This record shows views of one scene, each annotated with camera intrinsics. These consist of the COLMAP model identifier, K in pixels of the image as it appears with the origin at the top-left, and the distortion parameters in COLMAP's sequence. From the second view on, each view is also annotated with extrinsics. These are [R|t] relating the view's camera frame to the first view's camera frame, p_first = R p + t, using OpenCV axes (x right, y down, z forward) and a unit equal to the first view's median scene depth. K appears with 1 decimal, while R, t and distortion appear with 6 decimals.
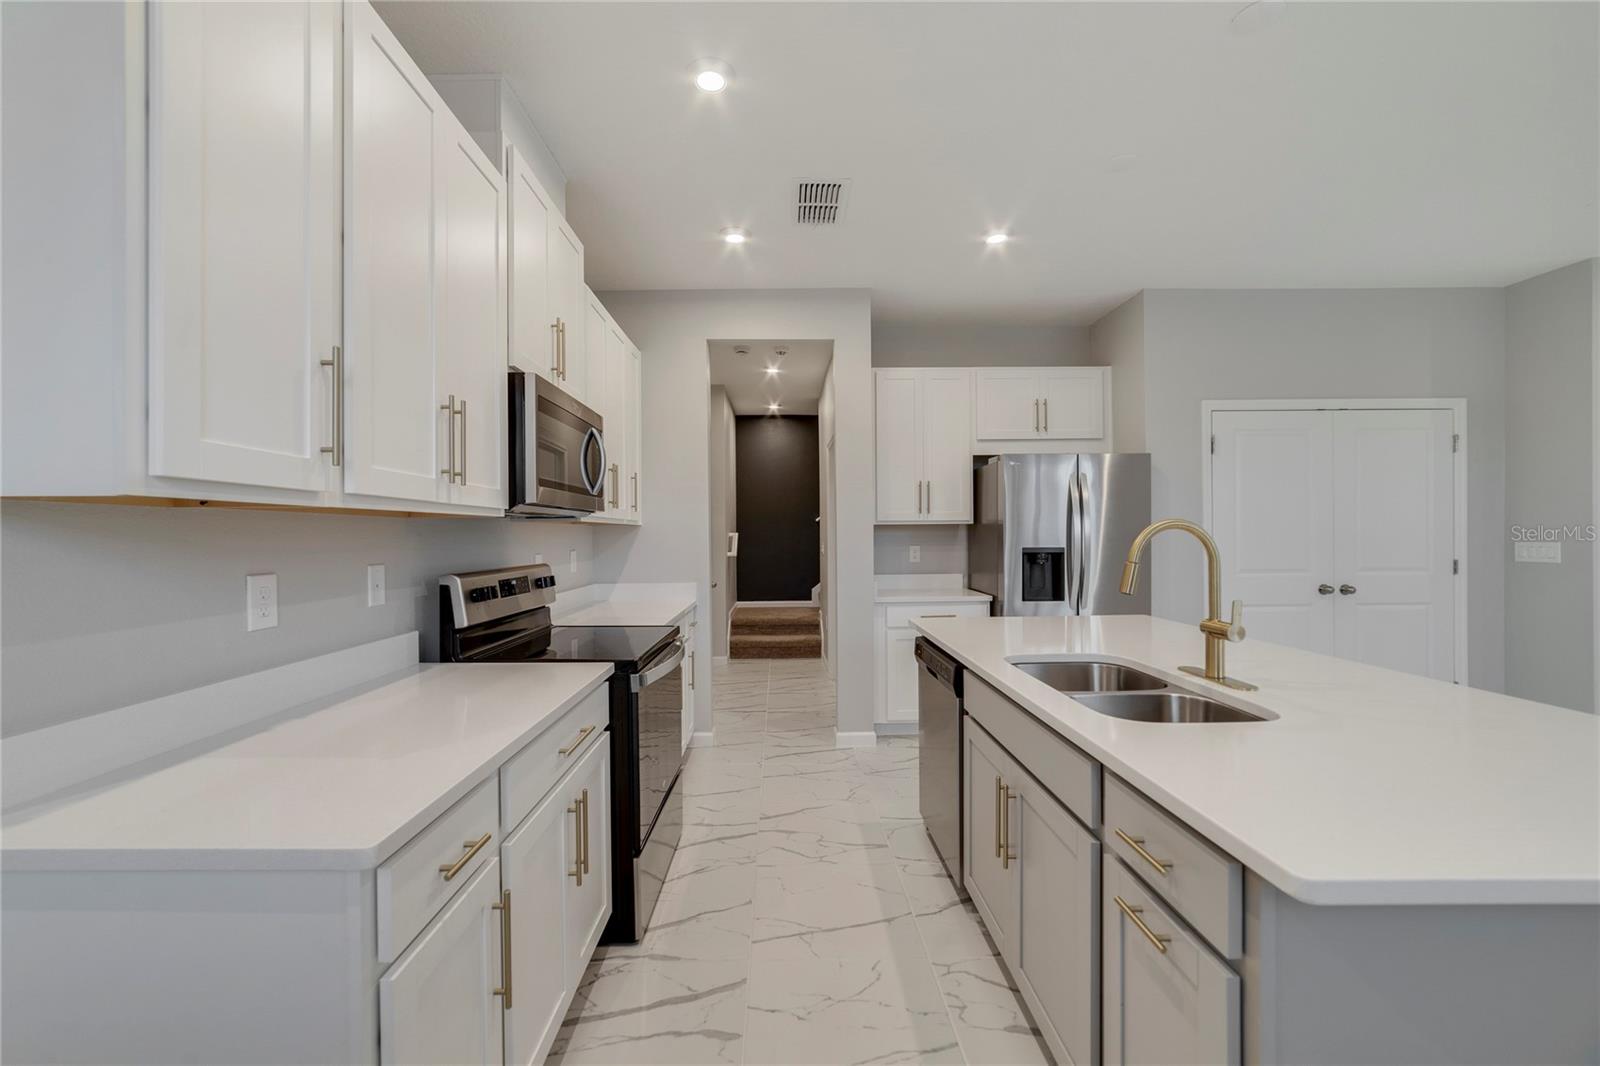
lens RADIAL K [[619.6, 0, 776.0], [0, 619.6, 543.5], [0, 0, 1]] dist [-0.027041, 0.009719]
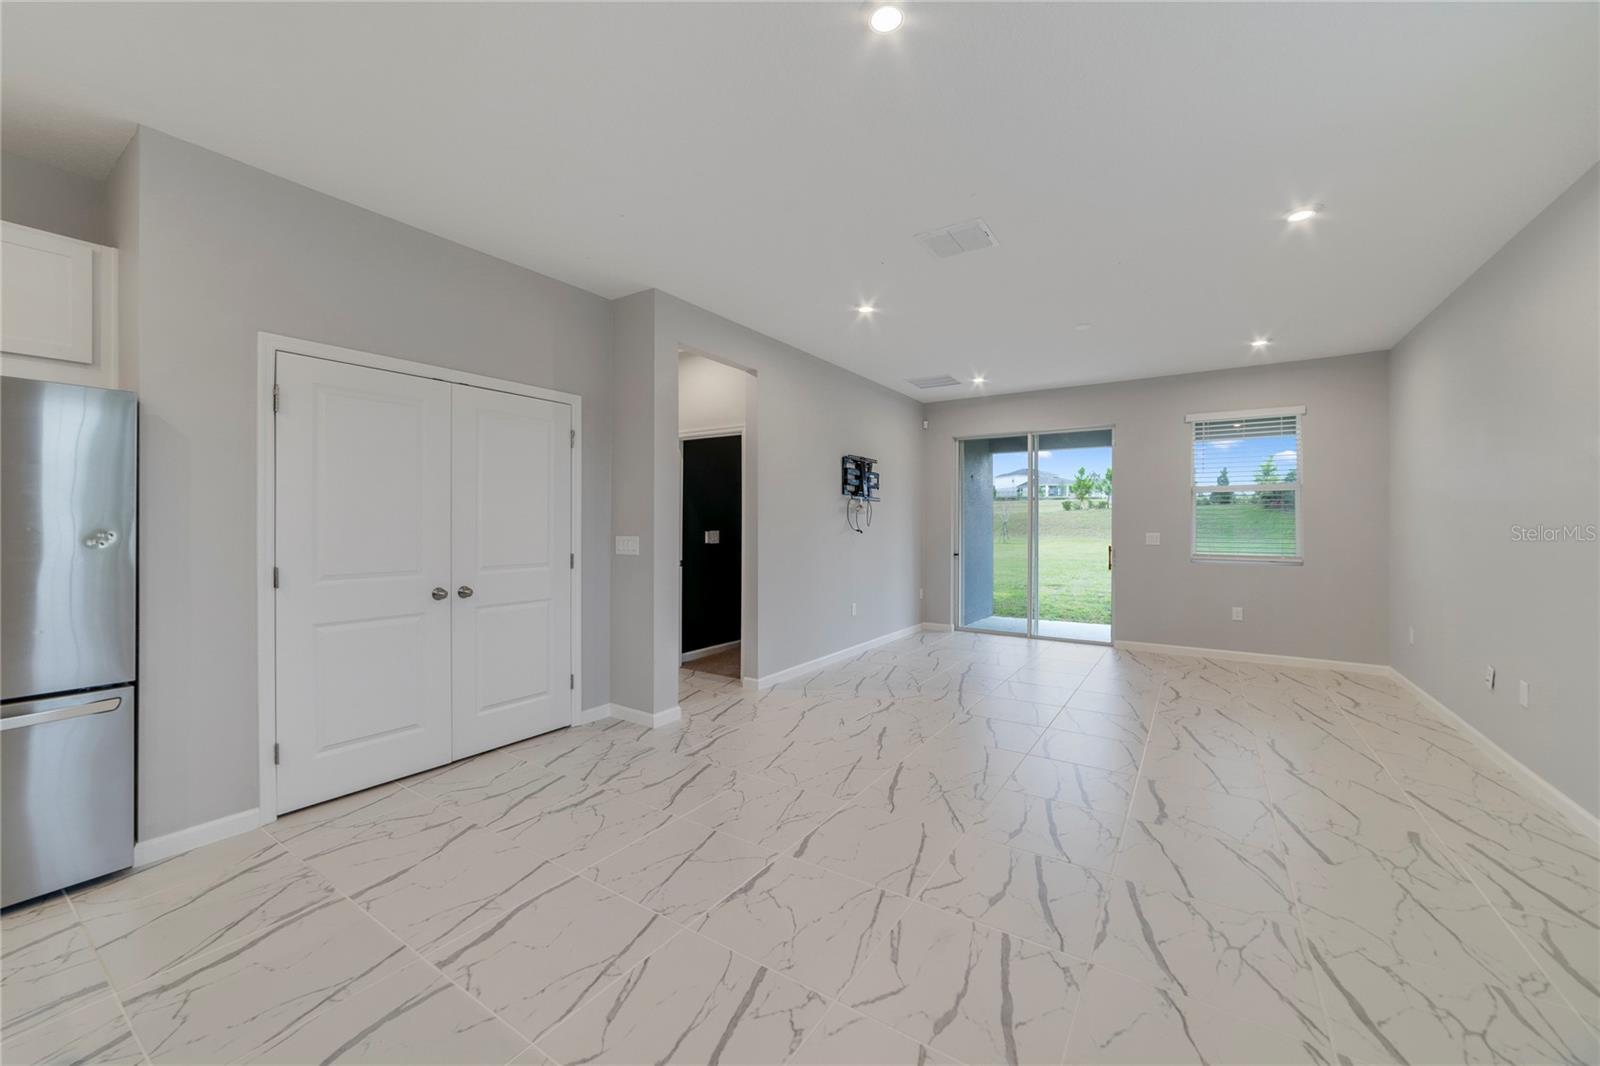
lens RADIAL K [[629.9, 0, 777.0], [0, 629.9, 523.3], [0, 0, 1]] dist [-0.028027, 0.010503]
pose [[0.569353, 0.011831, 0.822008, 0.460627], [0.000466, 0.999892, -0.014714, -0.008859], [-0.822093, 0.008761, 0.569285, 0.129389]]
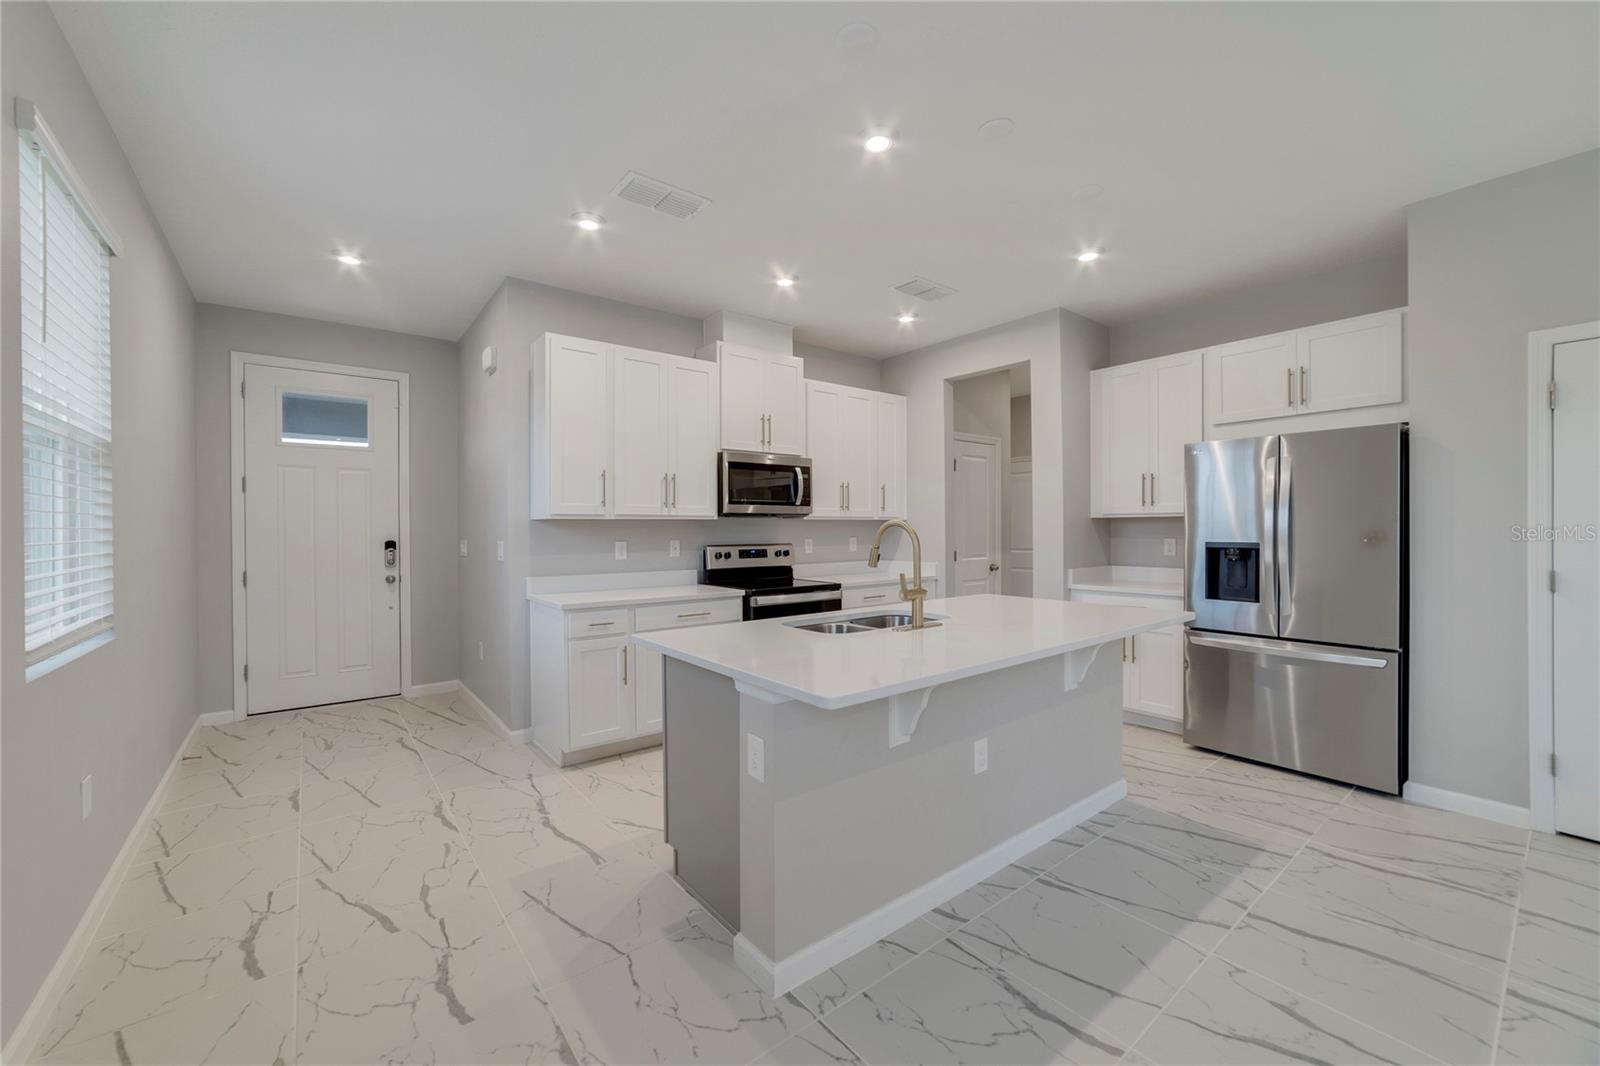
lens RADIAL K [[626.9, 0, 788.3], [0, 626.9, 530.7], [0, 0, 1]] dist [-0.028113, 0.010110]
pose [[0.607519, 0.009055, -0.794253, 0.745182], [-0.009258, 0.999948, 0.004319, -0.008363], [0.794251, 0.004730, 0.607571, -0.075029]]
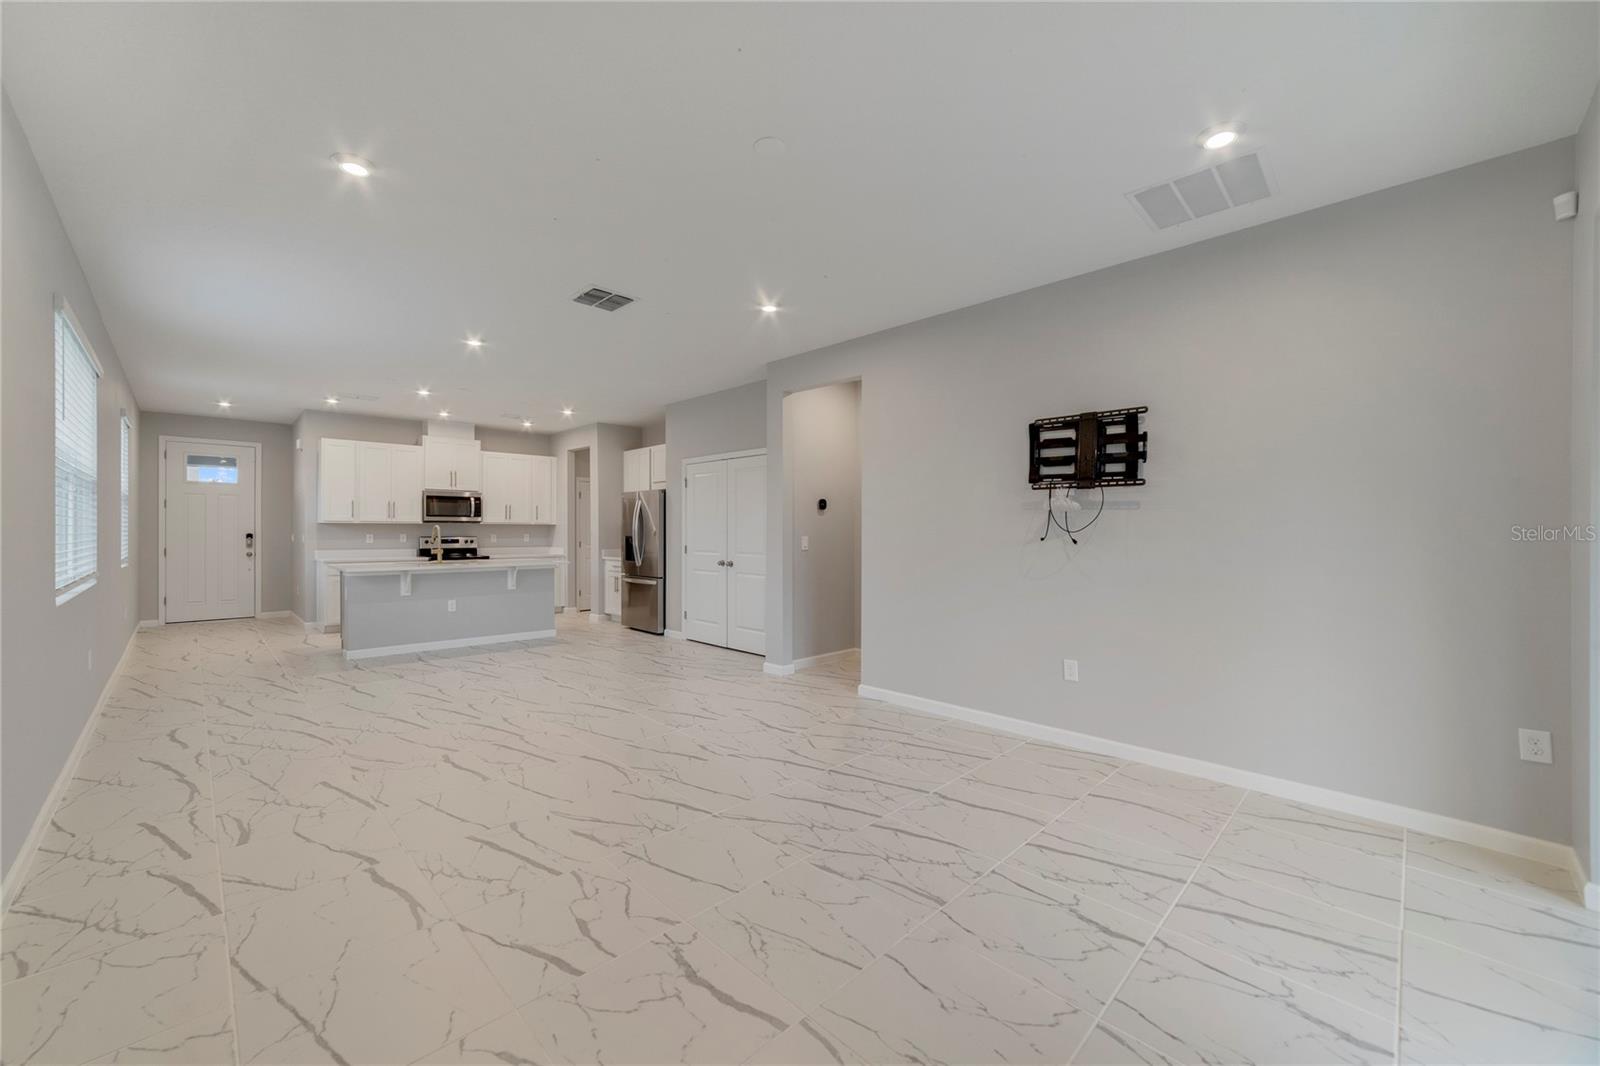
lens RADIAL K [[626.9, 0, 788.3], [0, 626.9, 530.7], [0, 0, 1]] dist [-0.028113, 0.010110]
pose [[0.692610, 0.012007, -0.721212, 2.320532], [-0.017005, 0.999855, 0.000315, -0.020343], [0.721112, 0.012046, 0.692714, -0.097864]]
